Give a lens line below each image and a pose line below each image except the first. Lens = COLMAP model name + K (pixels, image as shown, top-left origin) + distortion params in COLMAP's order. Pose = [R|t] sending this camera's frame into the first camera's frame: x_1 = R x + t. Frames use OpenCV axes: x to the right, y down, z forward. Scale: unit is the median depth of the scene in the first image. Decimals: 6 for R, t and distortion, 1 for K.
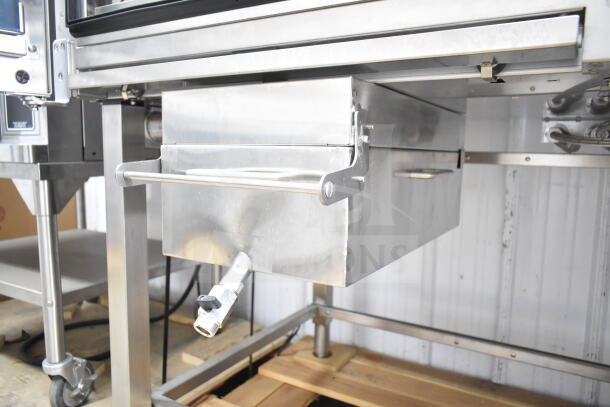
lens RADIAL K [[461.3, 0, 305.0], [0, 461.3, 201.0], [0, 0, 1]] dist [-0.017438, 0.000042]
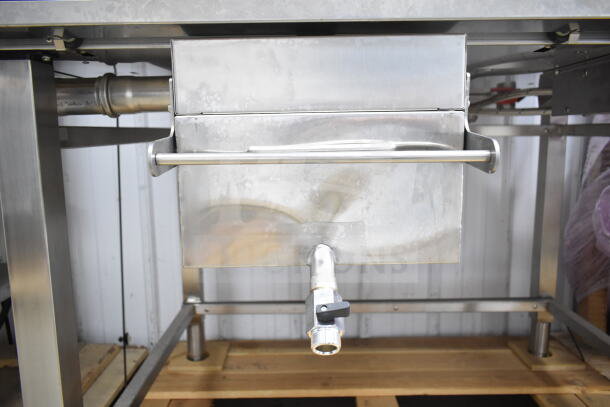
lens RADIAL K [[461.3, 0, 303.4], [0, 461.3, 199.0], [0, 0, 1]] dist [-0.017438, 0.000042]
pose [[0.856679, -0.105044, 0.505042, -0.219742], [0.089091, 0.994464, 0.055718, -0.007113], [-0.508098, -0.002738, 0.861295, 0.123169]]
